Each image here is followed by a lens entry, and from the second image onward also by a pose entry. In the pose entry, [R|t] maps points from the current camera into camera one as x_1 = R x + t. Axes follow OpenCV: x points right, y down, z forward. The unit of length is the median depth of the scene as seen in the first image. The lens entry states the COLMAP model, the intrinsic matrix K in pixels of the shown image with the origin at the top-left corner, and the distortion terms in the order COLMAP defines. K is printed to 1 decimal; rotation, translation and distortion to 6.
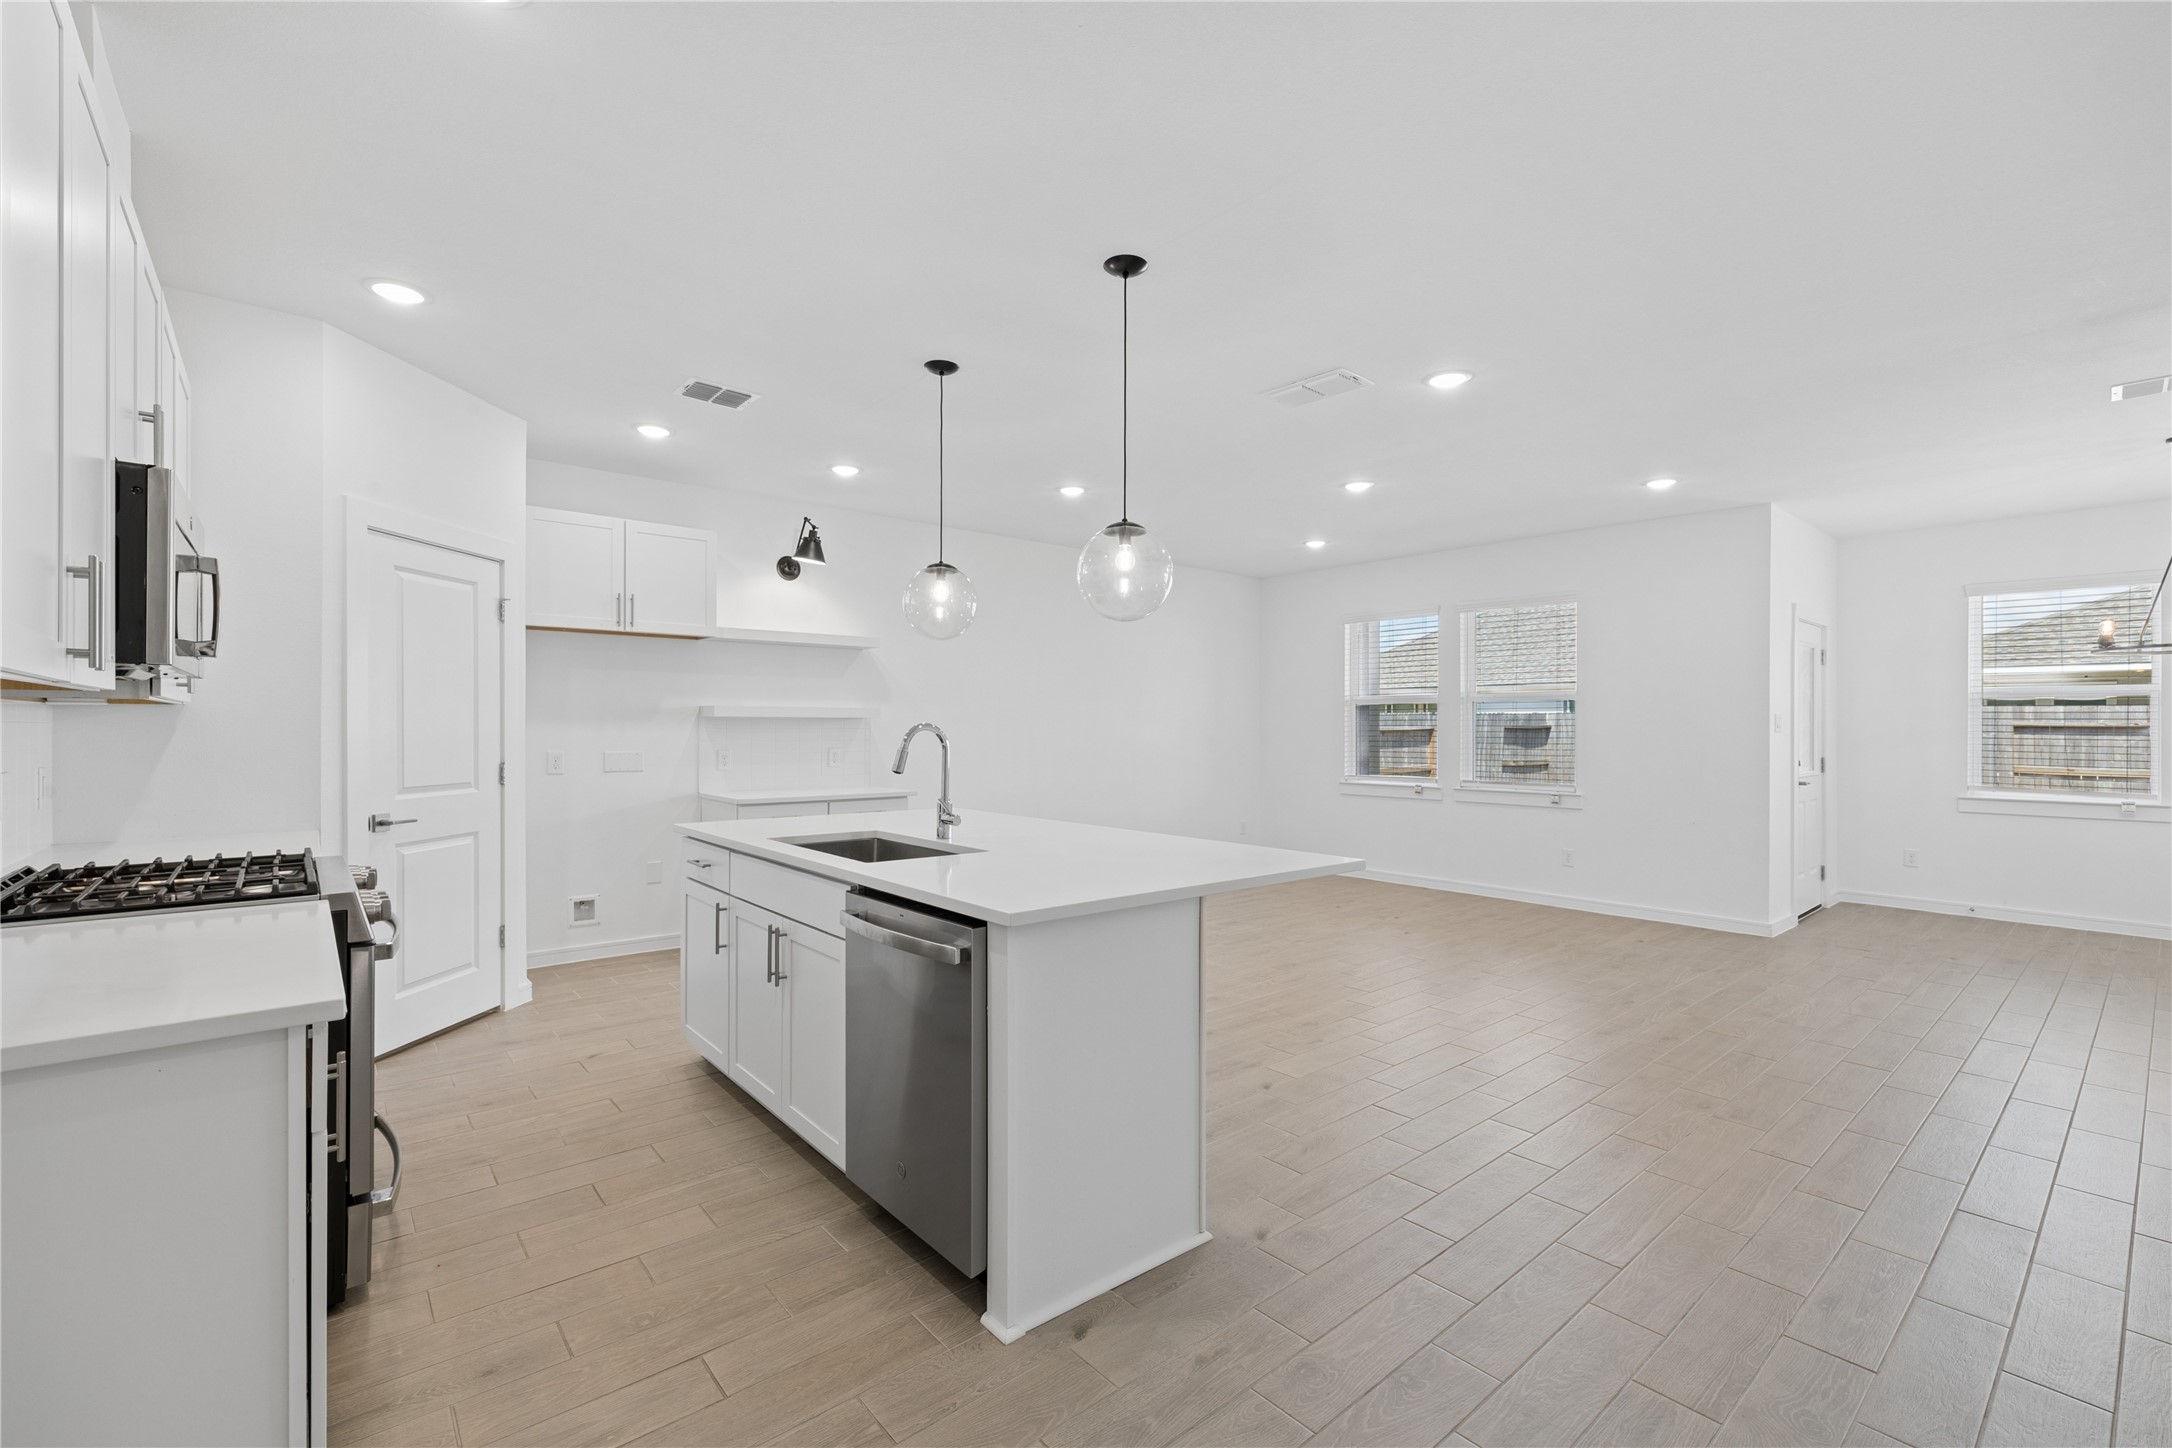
lens RADIAL K [[920.8, 0, 1083.2], [0, 920.8, 731.7], [0, 0, 1]] dist [0.000406, 0.000093]
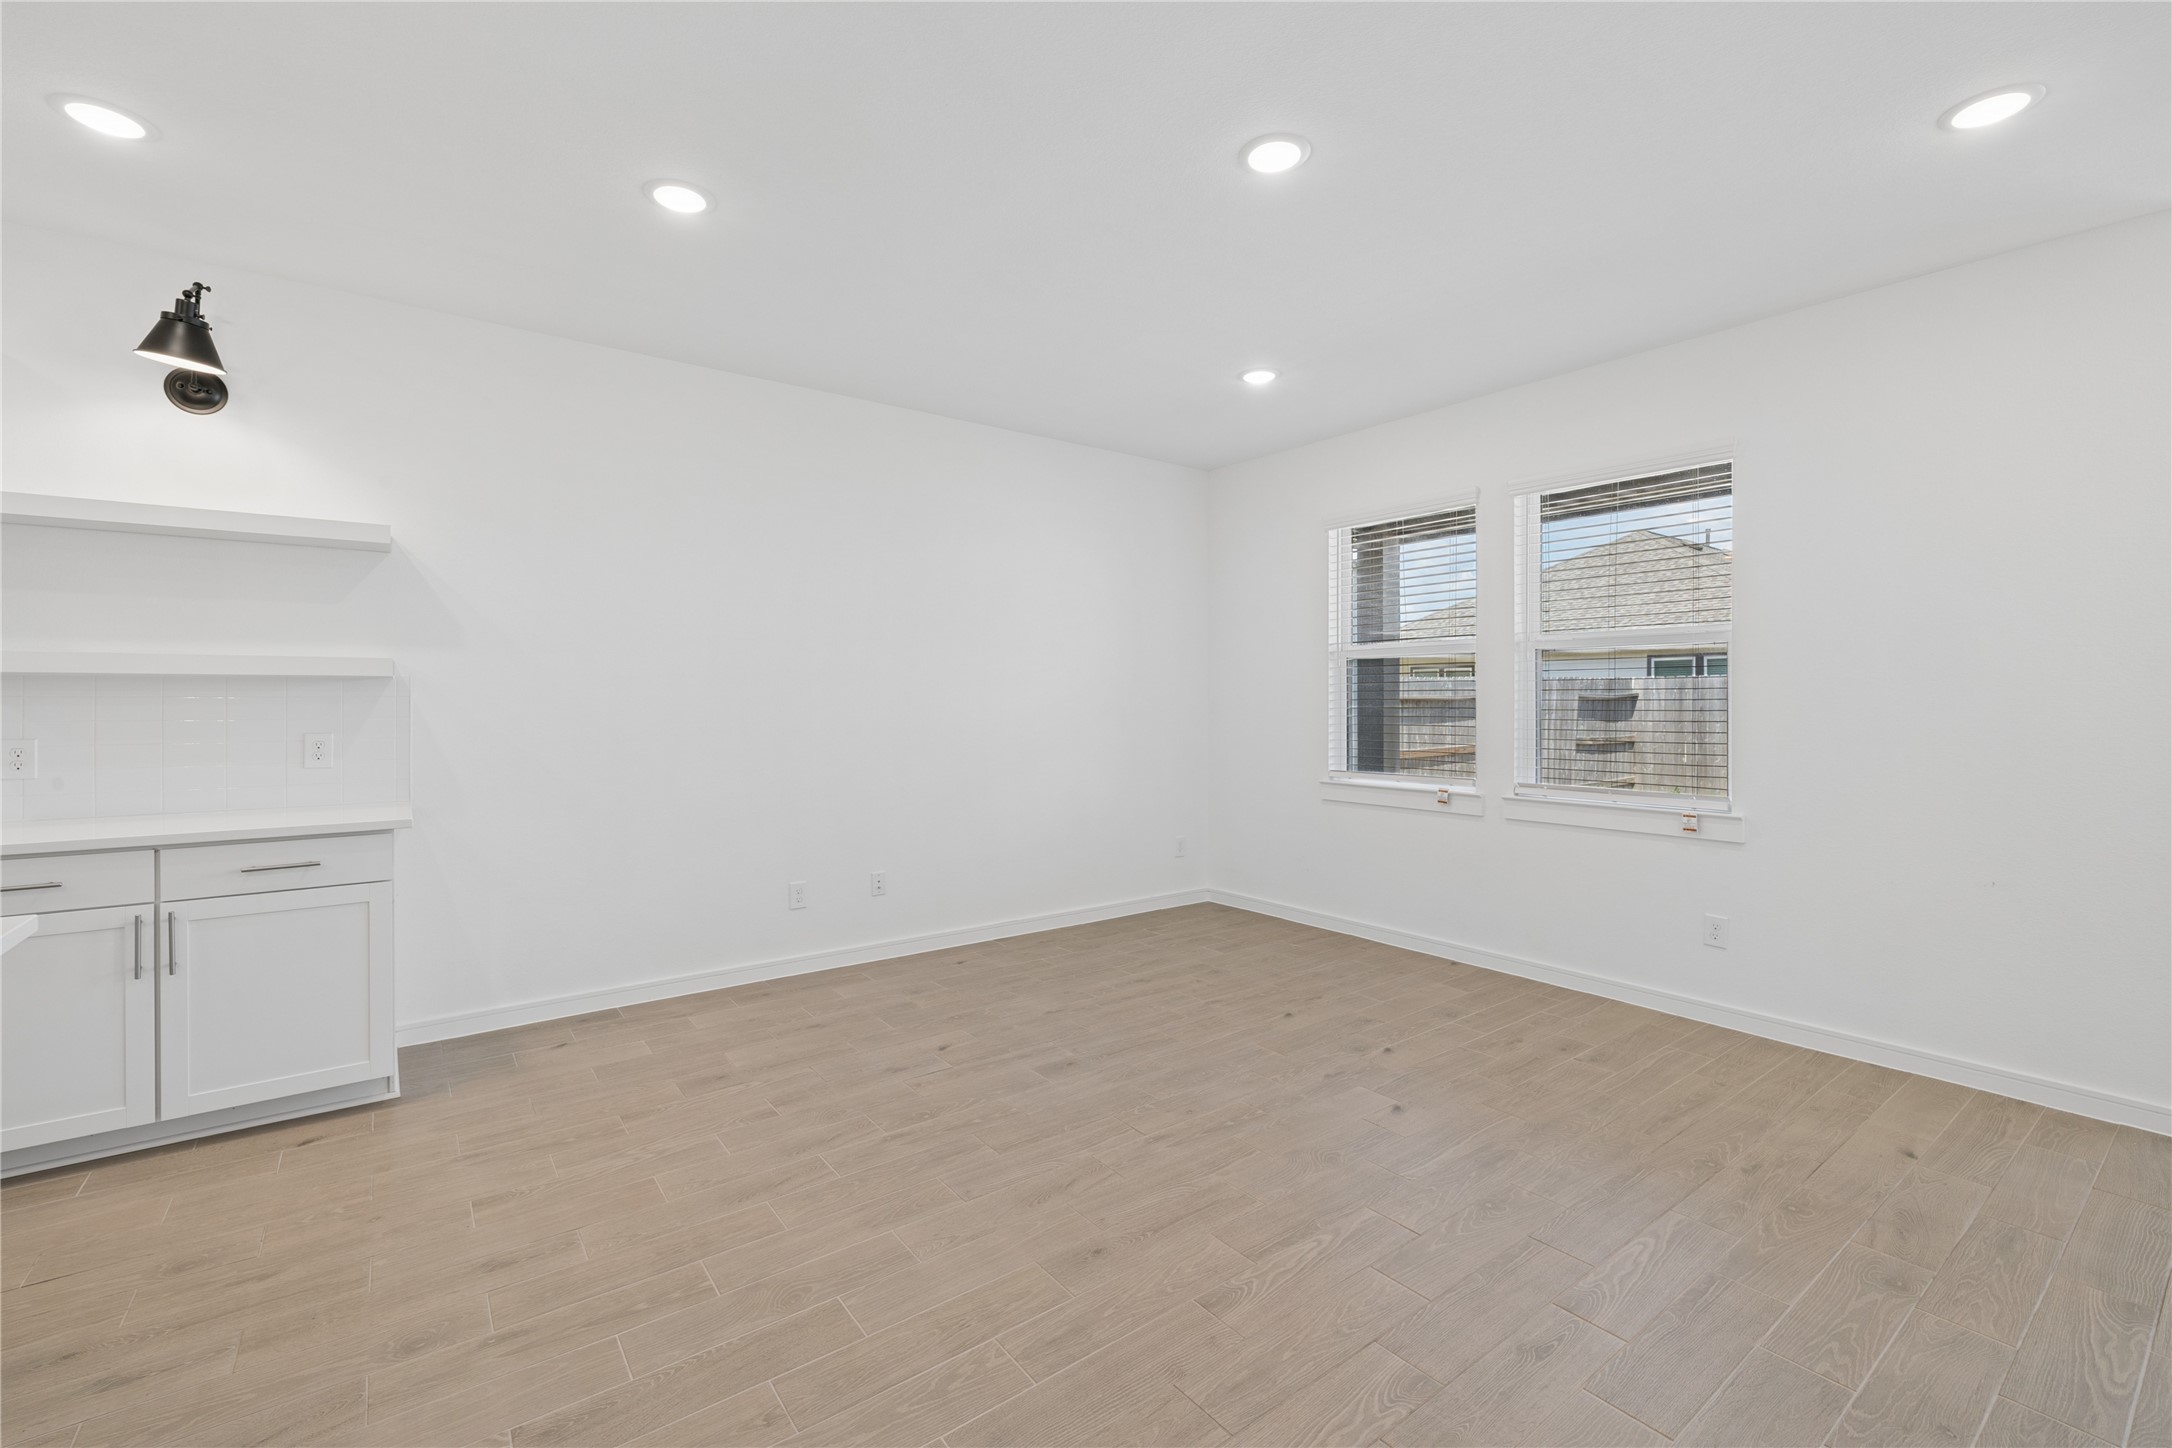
lens RADIAL K [[926.1, 0, 1088.1], [0, 926.1, 706.0], [0, 0, 1]] dist [0.003057, 0.000002]
pose [[0.998619, -0.001859, -0.052509, 0.181604], [0.002015, 0.999994, 0.002913, 0.001253], [0.052503, -0.003014, 0.998616, 0.424993]]
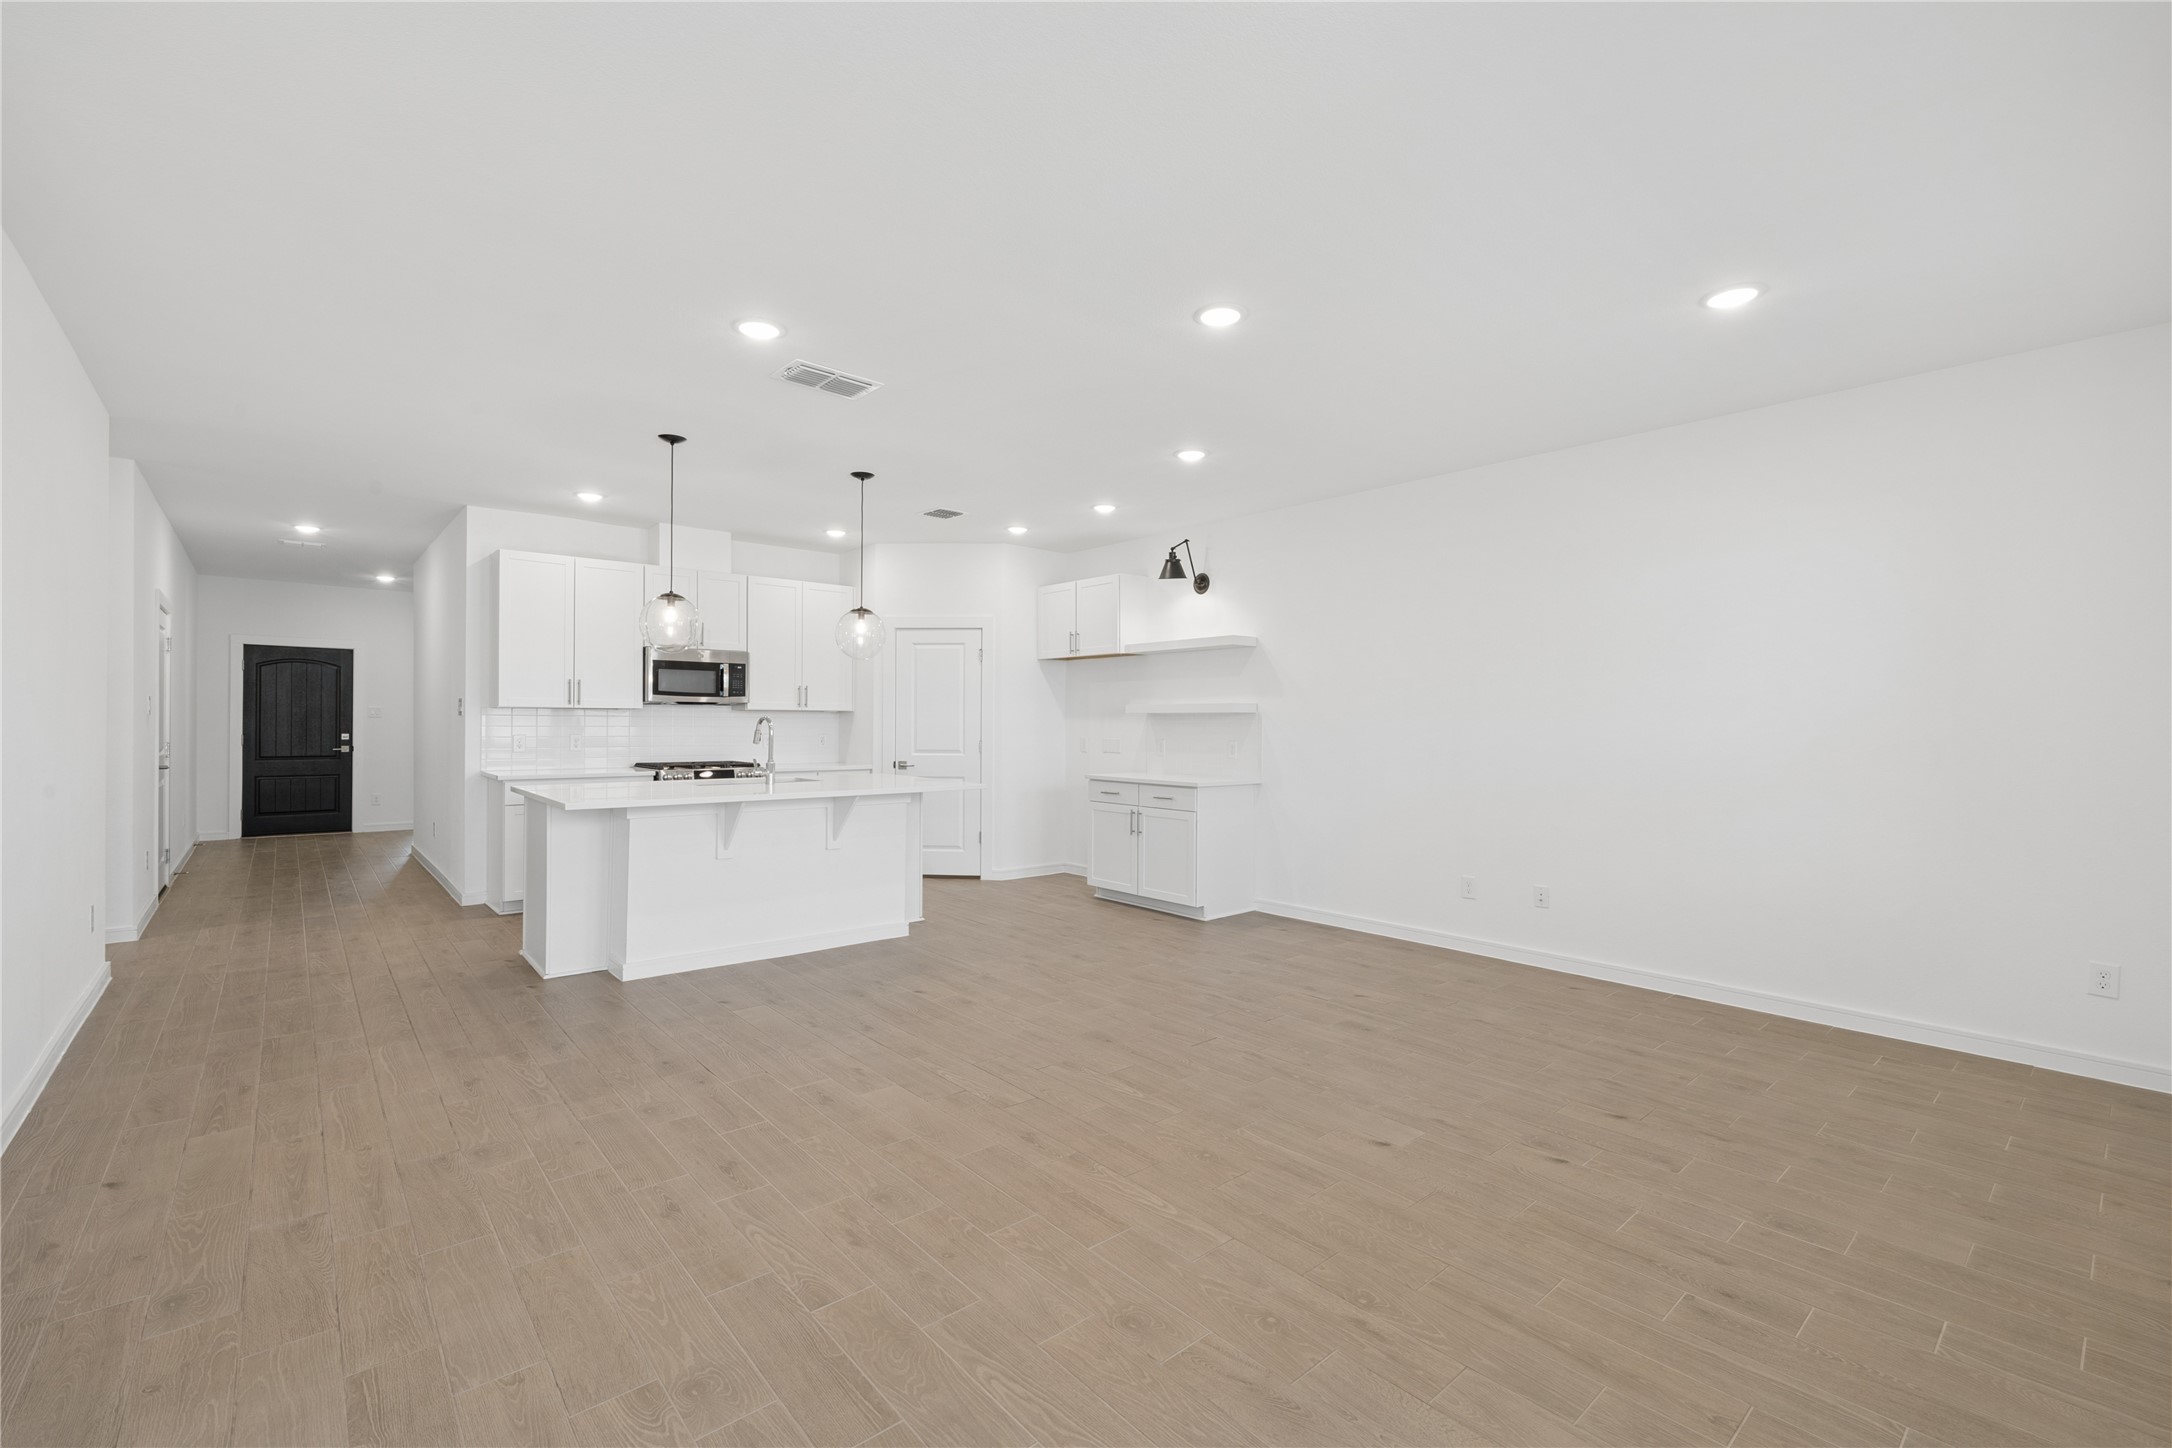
lens RADIAL K [[920.8, 0, 1083.2], [0, 920.8, 731.7], [0, 0, 1]] dist [0.000406, 0.000093]
pose [[0.015049, 0.008788, -0.999848, 0.711206], [-0.009573, 0.999917, 0.008645, -0.000872], [0.999841, 0.009442, 0.015132, 0.712955]]
